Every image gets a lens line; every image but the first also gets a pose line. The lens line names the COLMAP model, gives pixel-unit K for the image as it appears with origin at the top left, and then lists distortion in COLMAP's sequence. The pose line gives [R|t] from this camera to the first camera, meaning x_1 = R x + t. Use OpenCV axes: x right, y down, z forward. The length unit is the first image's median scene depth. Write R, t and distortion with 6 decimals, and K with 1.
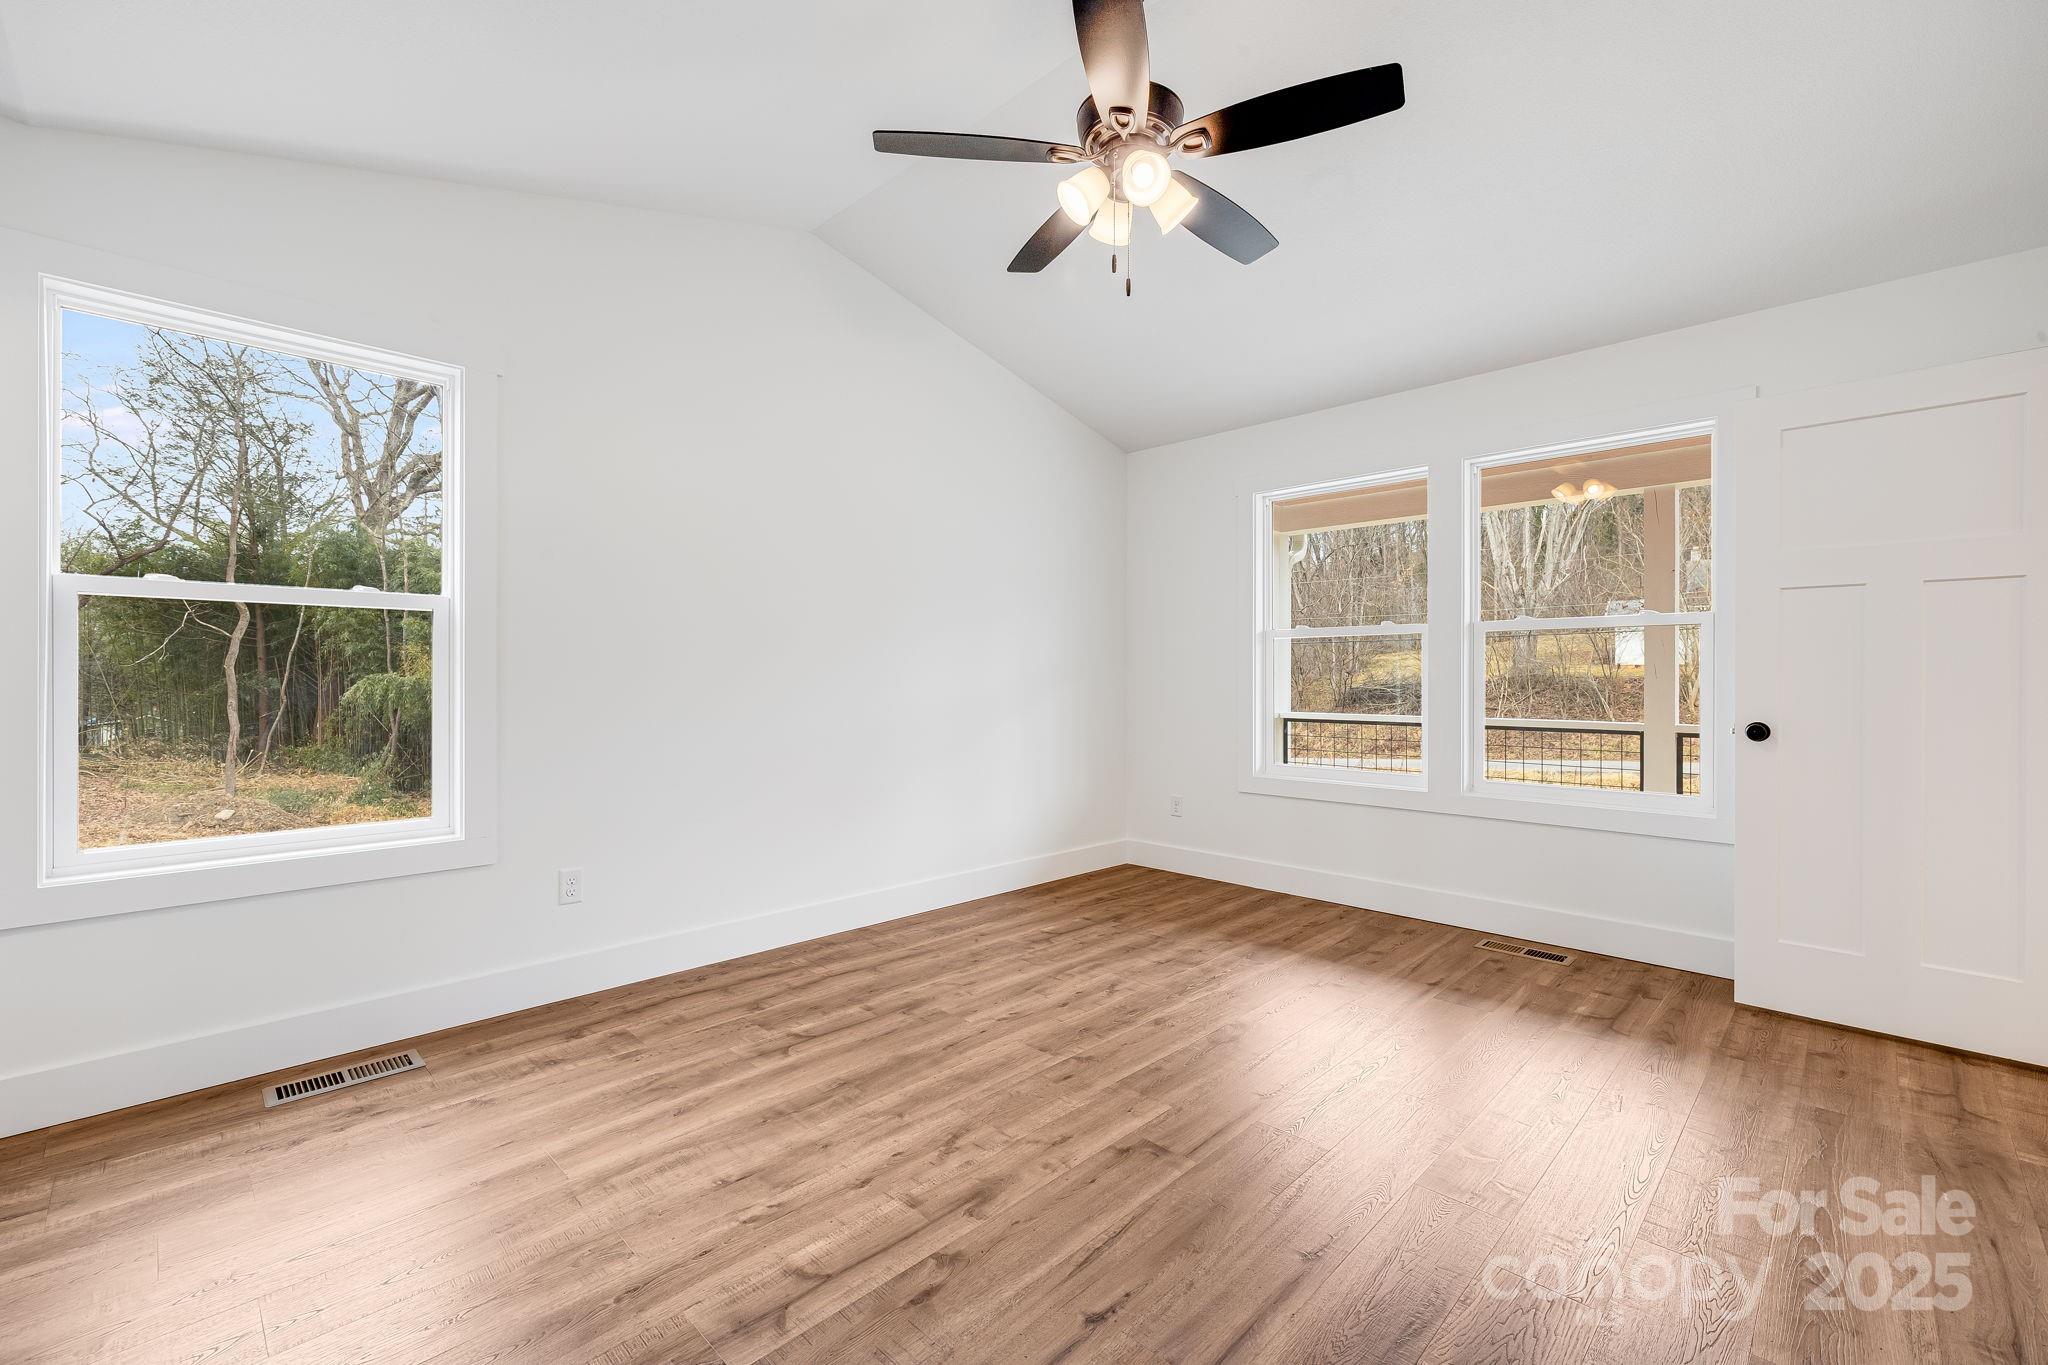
lens RADIAL K [[867.1, 0, 1016.9], [0, 867.1, 674.8], [0, 0, 1]] dist [0.001908, 0.000559]
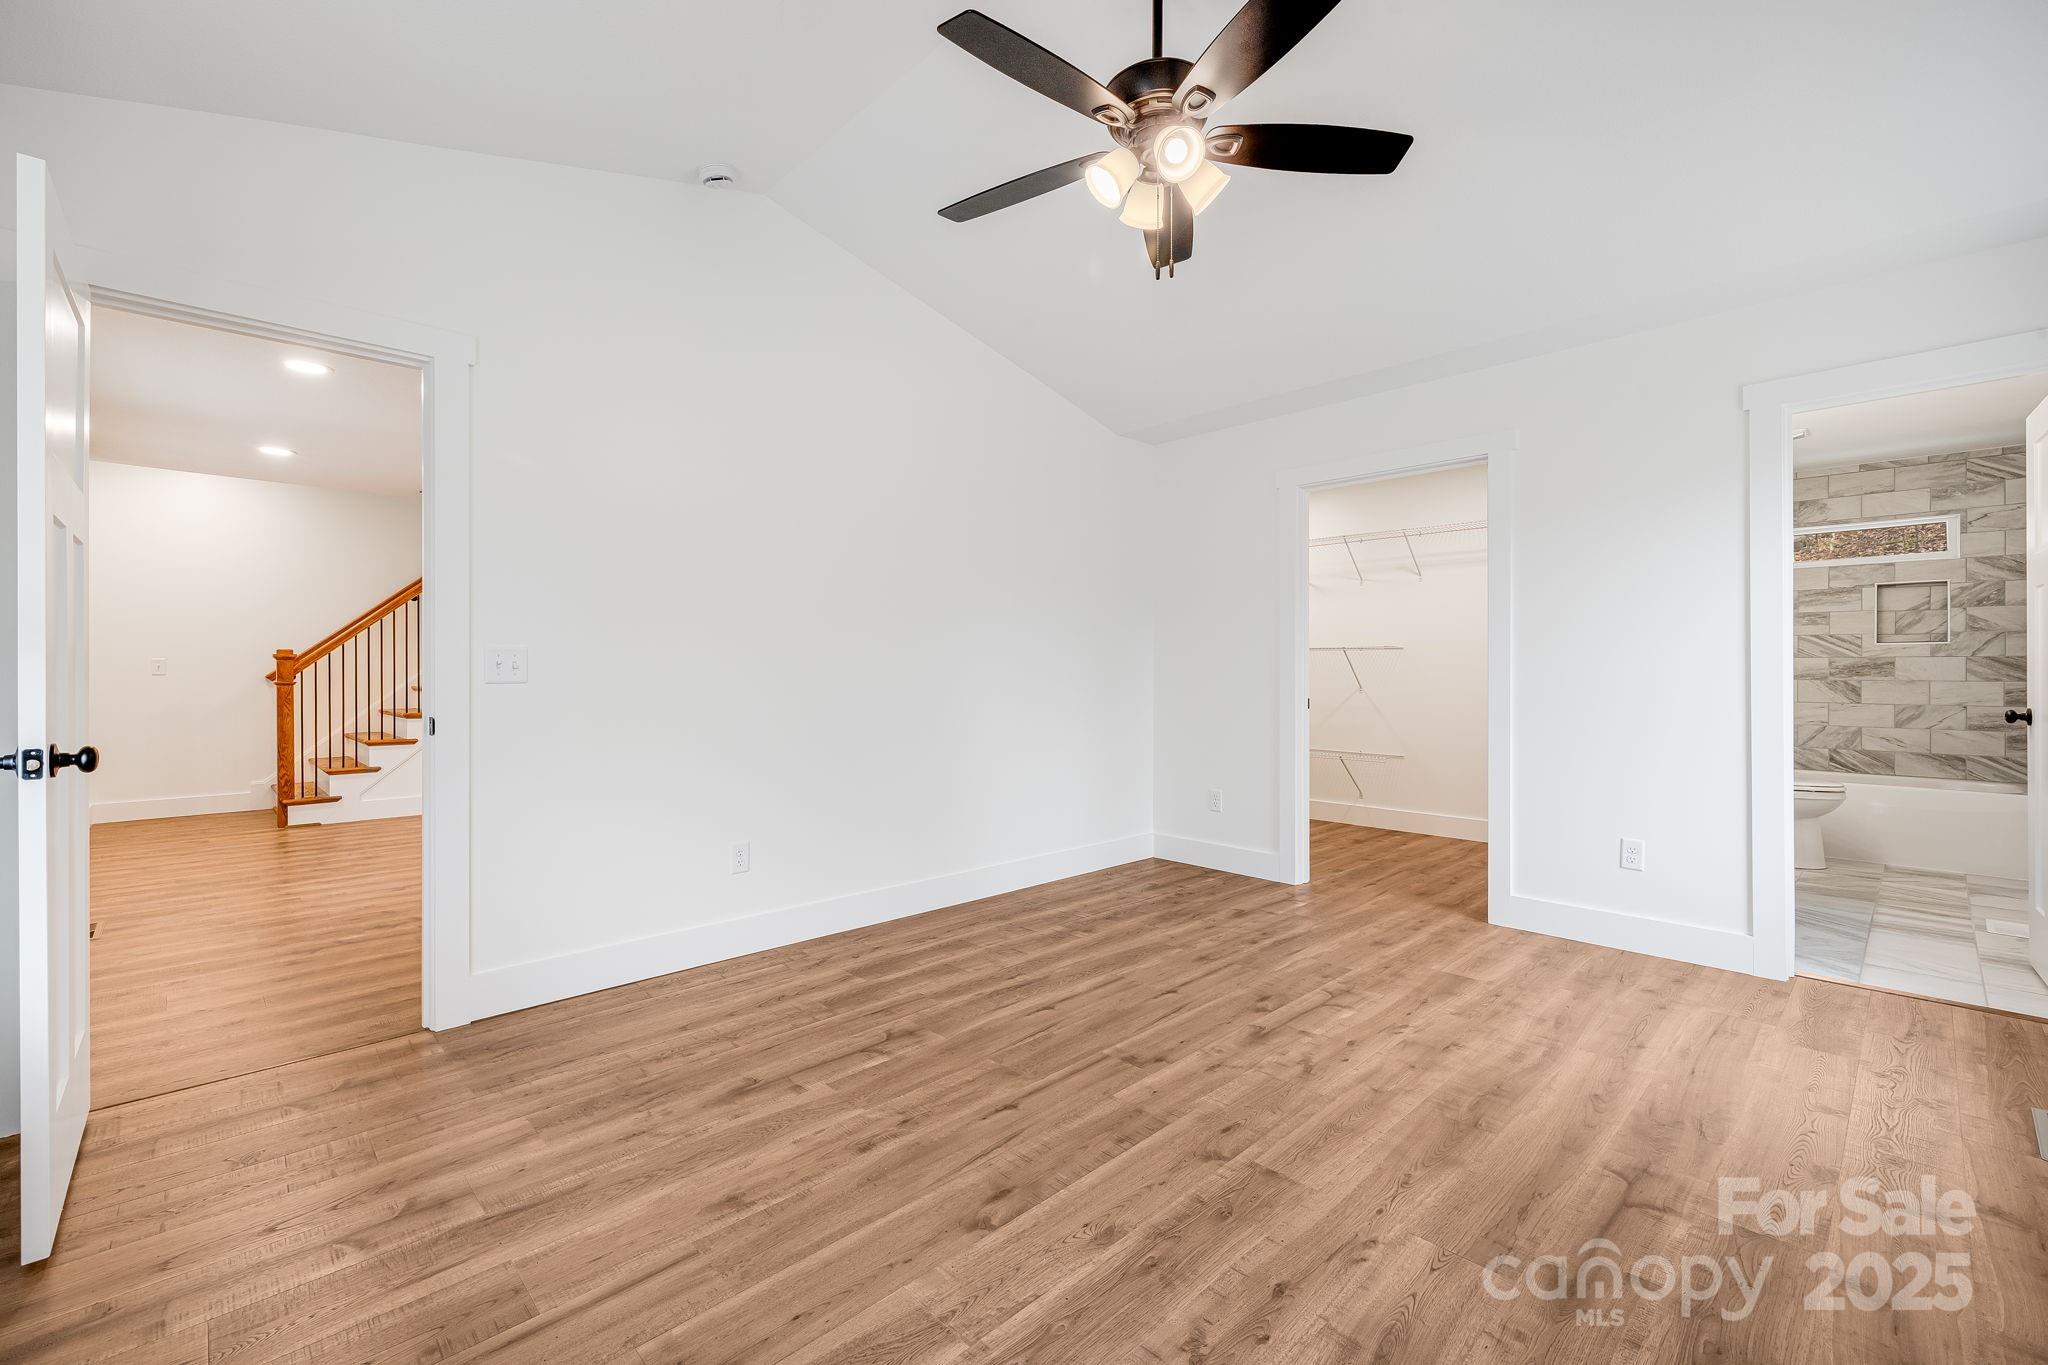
lens RADIAL K [[860.1, 0, 1027.0], [0, 860.1, 675.4], [0, 0, 1]] dist [0.000677, -0.000011]
pose [[-0.999858, -0.002225, 0.016713, 0.197641], [-0.002191, 0.999995, 0.002088, 0.006117], [-0.016718, 0.002052, -0.999858, 1.505628]]
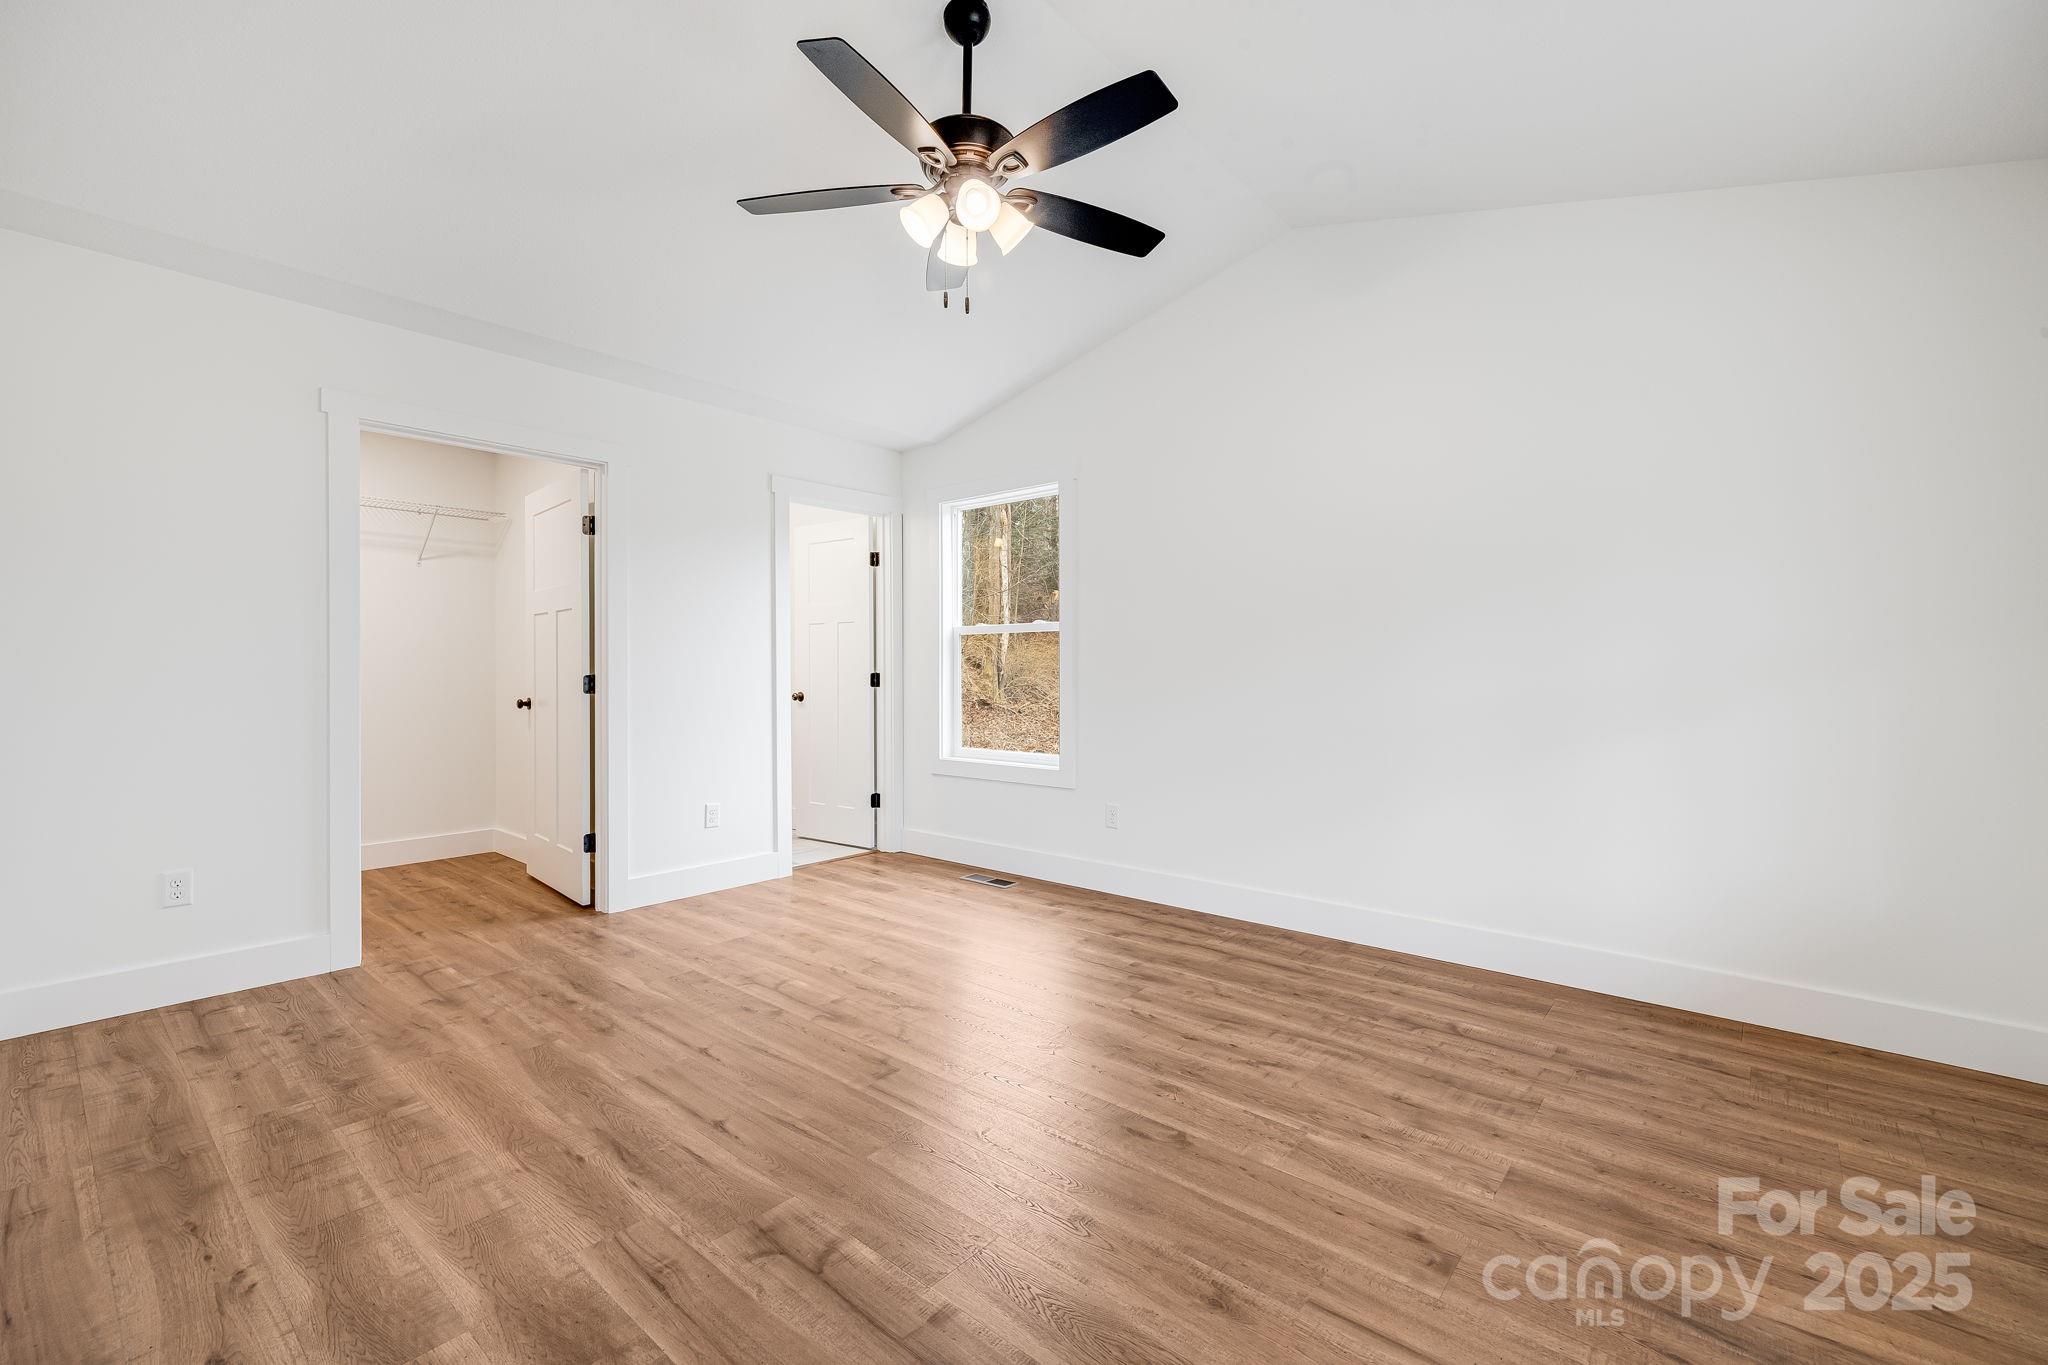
lens RADIAL K [[867.1, 0, 1016.9], [0, 867.1, 674.8], [0, 0, 1]] dist [0.001908, 0.000559]
pose [[0.068258, 0.002460, -0.997665, 0.914104], [0.005154, 0.999983, 0.002818, 0.005707], [0.997654, -0.005335, 0.068244, 0.755232]]
